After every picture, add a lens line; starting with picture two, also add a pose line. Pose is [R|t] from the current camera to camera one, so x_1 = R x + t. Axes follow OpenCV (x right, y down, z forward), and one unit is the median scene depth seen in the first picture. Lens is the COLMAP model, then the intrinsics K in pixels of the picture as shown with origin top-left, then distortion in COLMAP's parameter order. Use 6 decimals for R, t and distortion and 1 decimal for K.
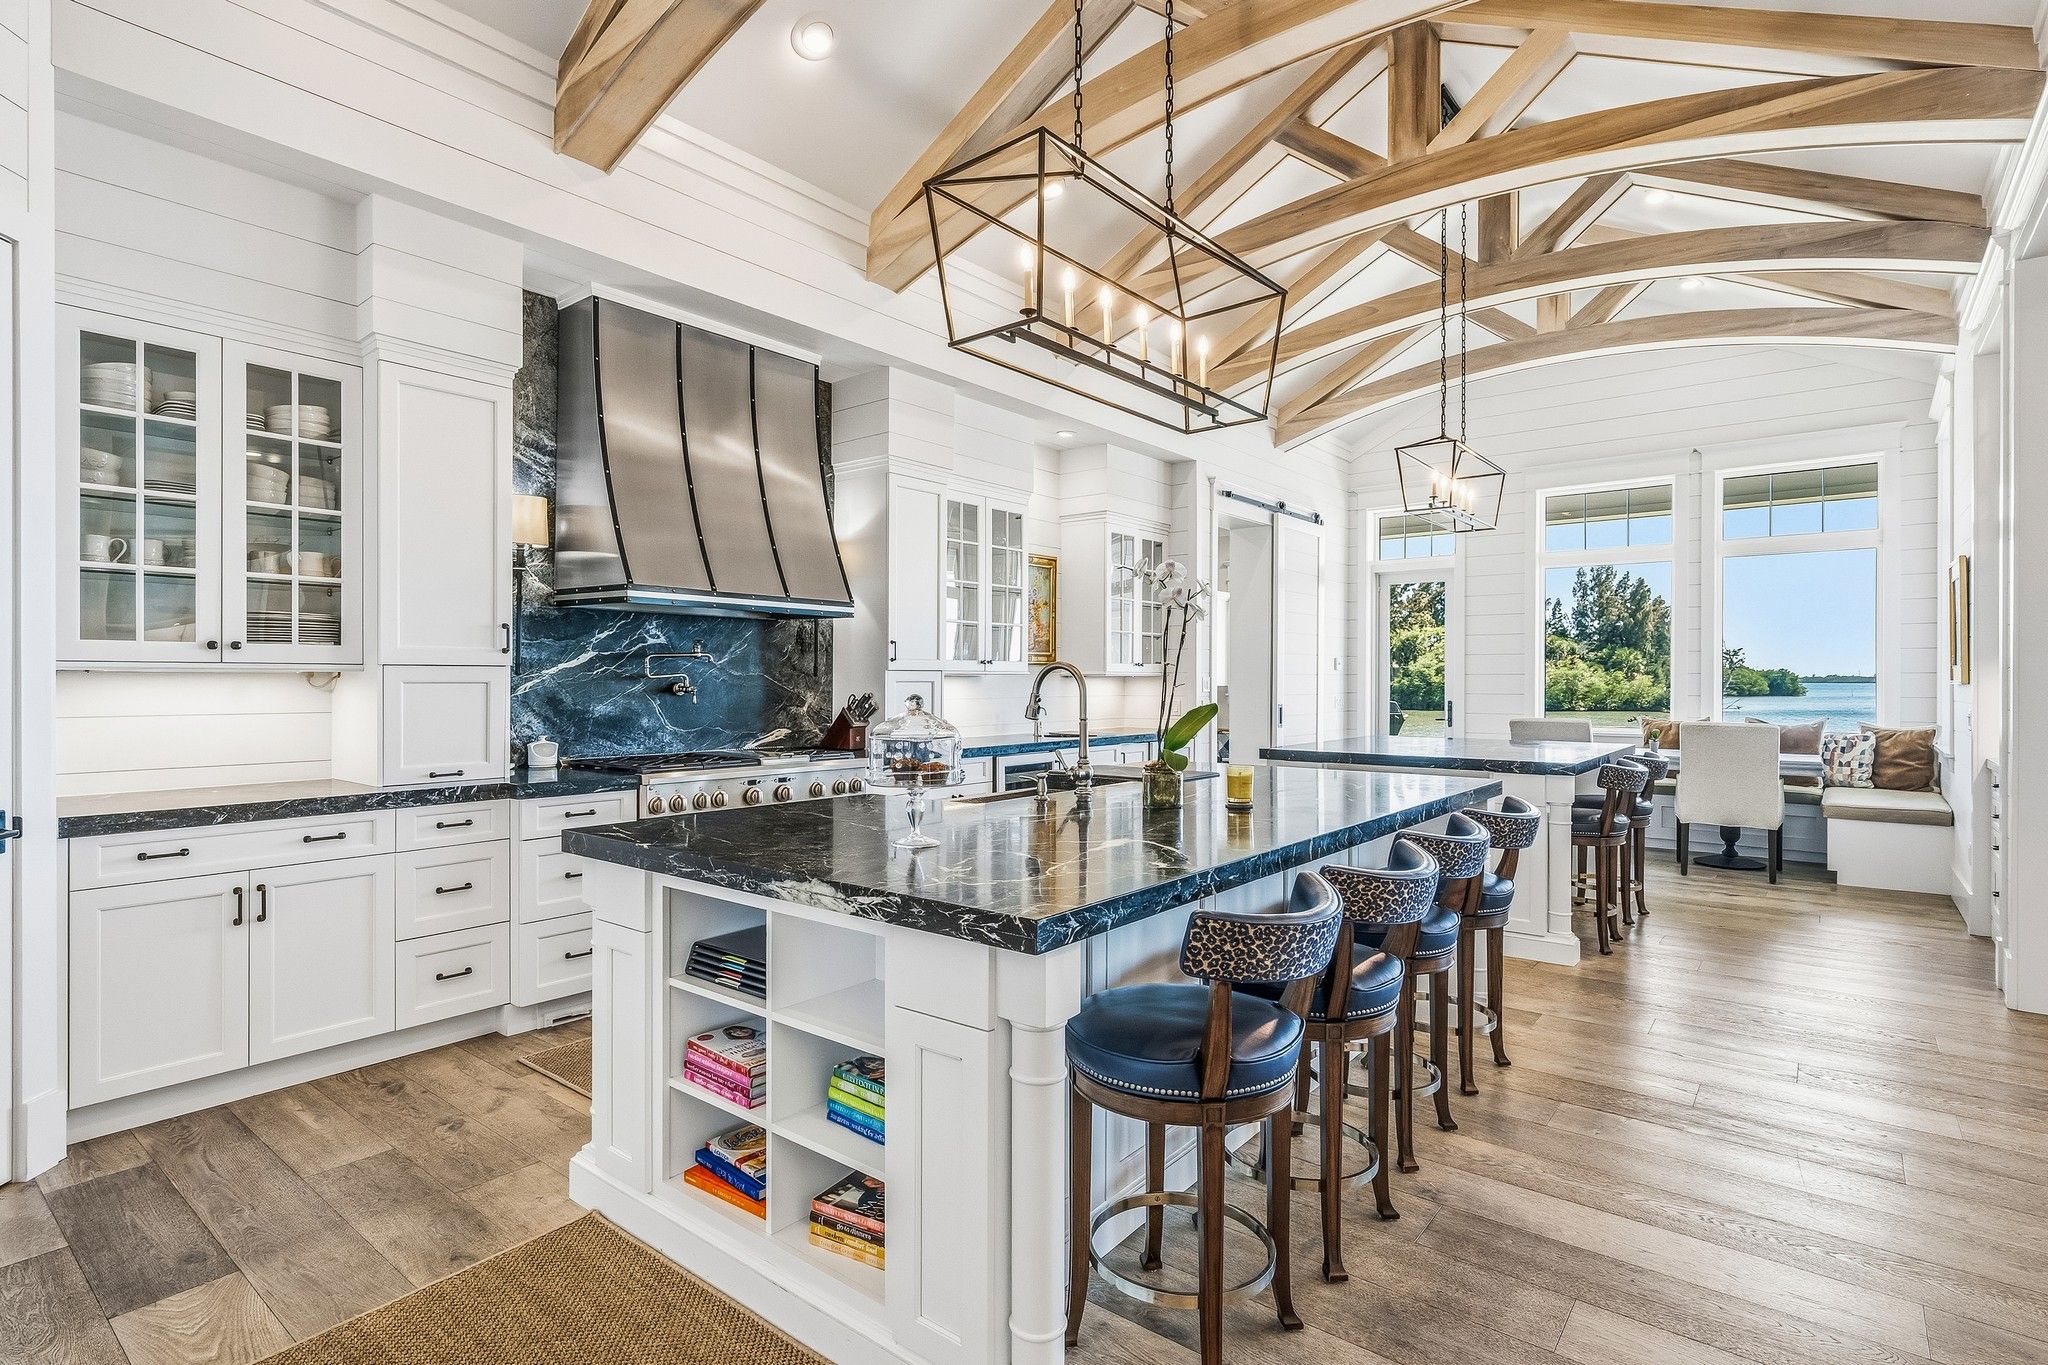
lens RADIAL K [[997.8, 0, 1011.8], [0, 997.8, 674.5], [0, 0, 1]] dist [0.000818, 0.000516]
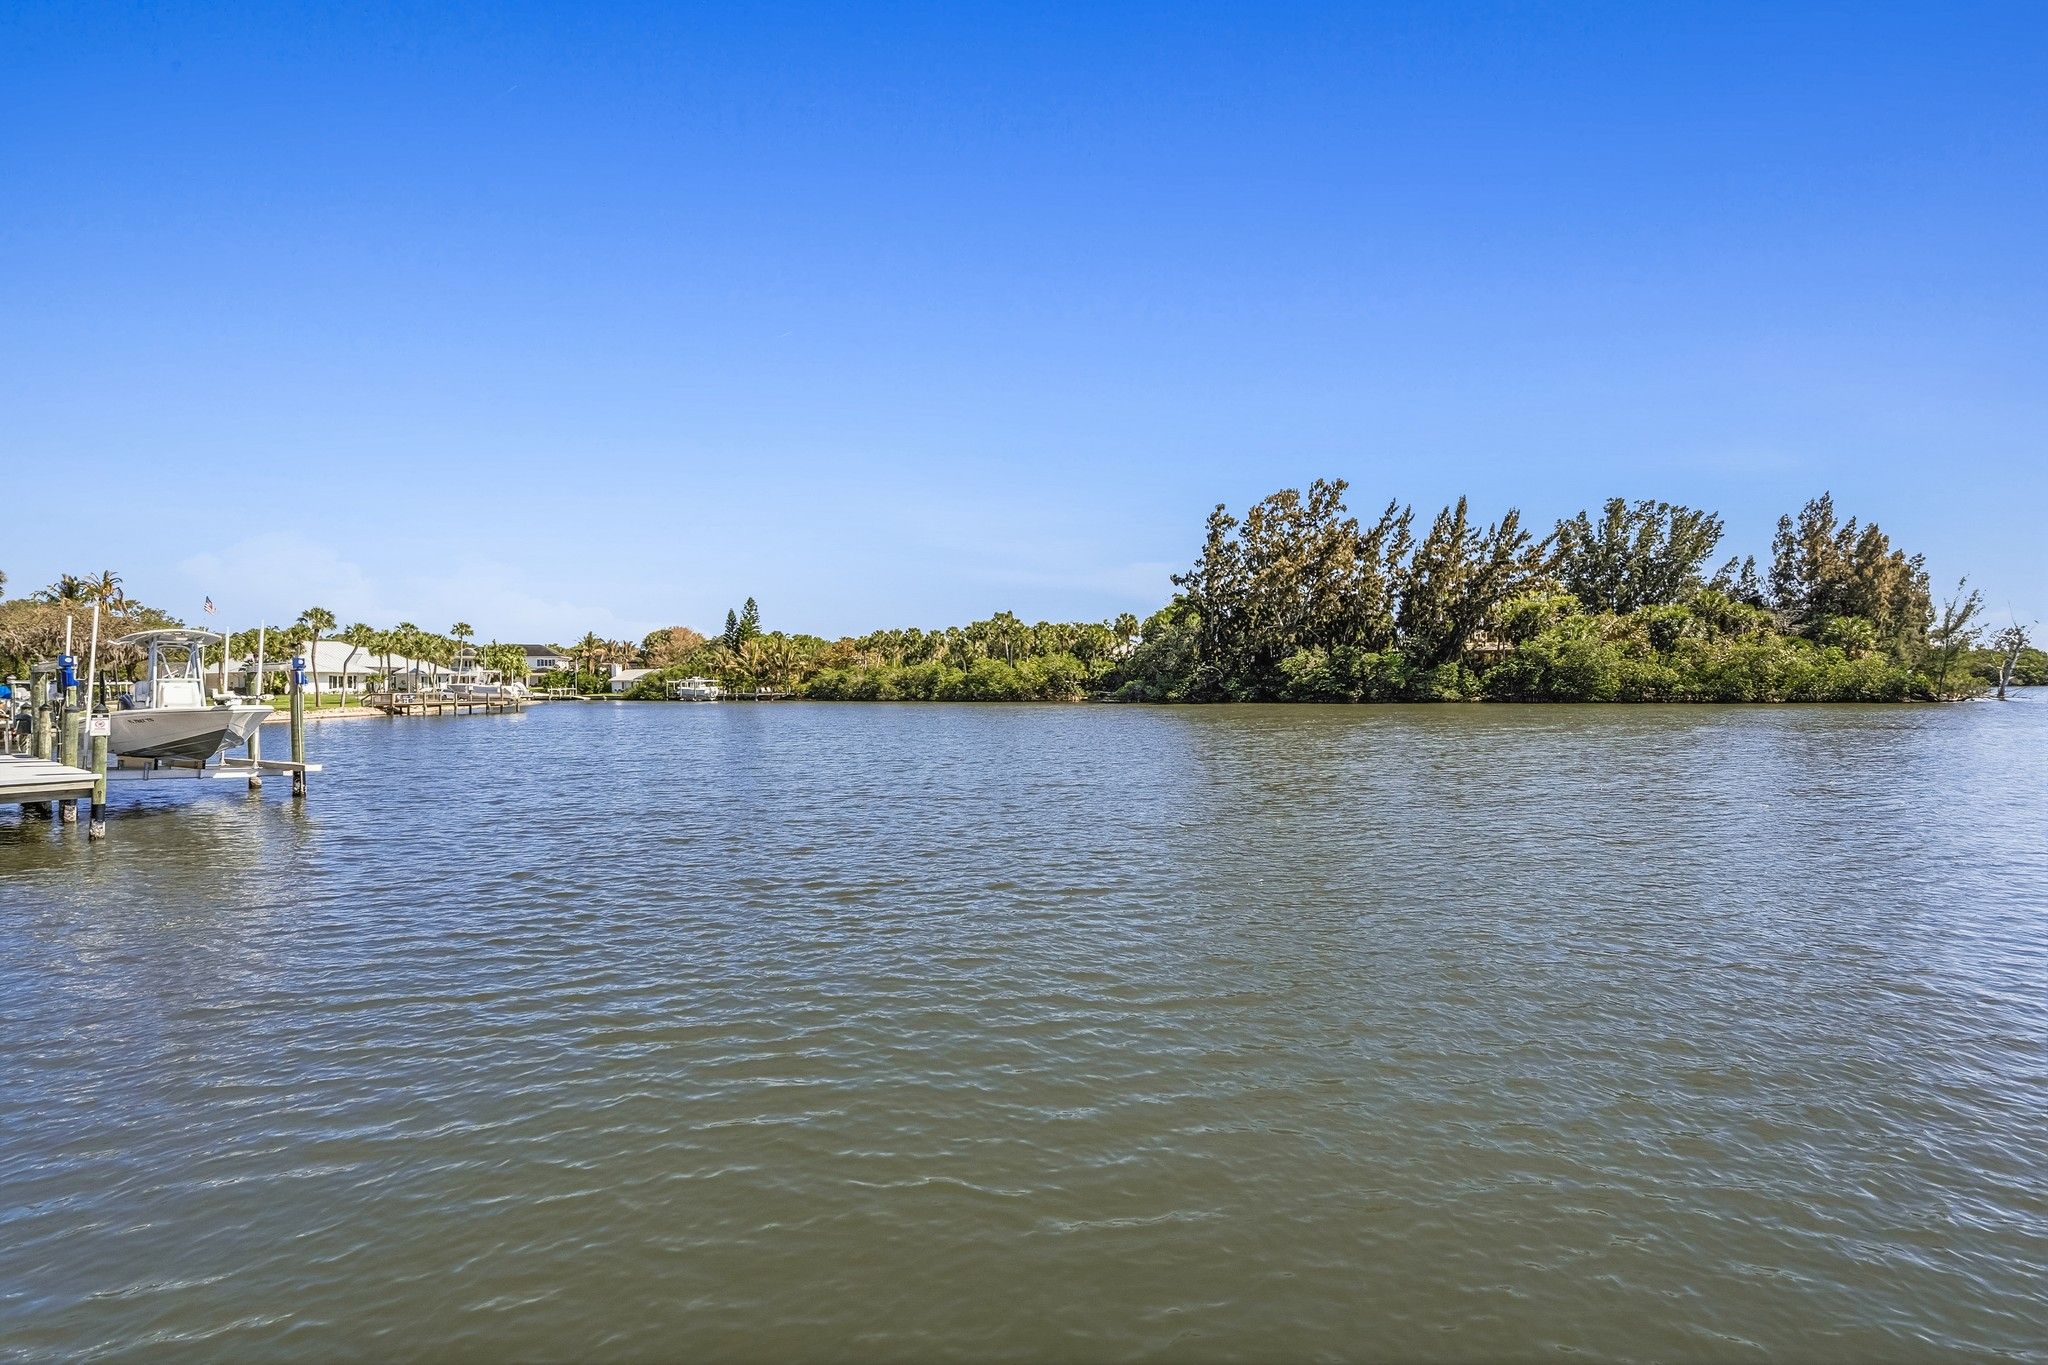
lens RADIAL K [[997.8, 0, 958.6], [0, 997.8, 684.3], [0, 0, 1]] dist [0.000818, 0.000516]
pose [[0.982394, -0.007968, -0.186650, 4.181587], [0.010120, 0.999893, 0.010578, 0.337152], [0.186546, -0.012280, 0.982370, 5.956232]]
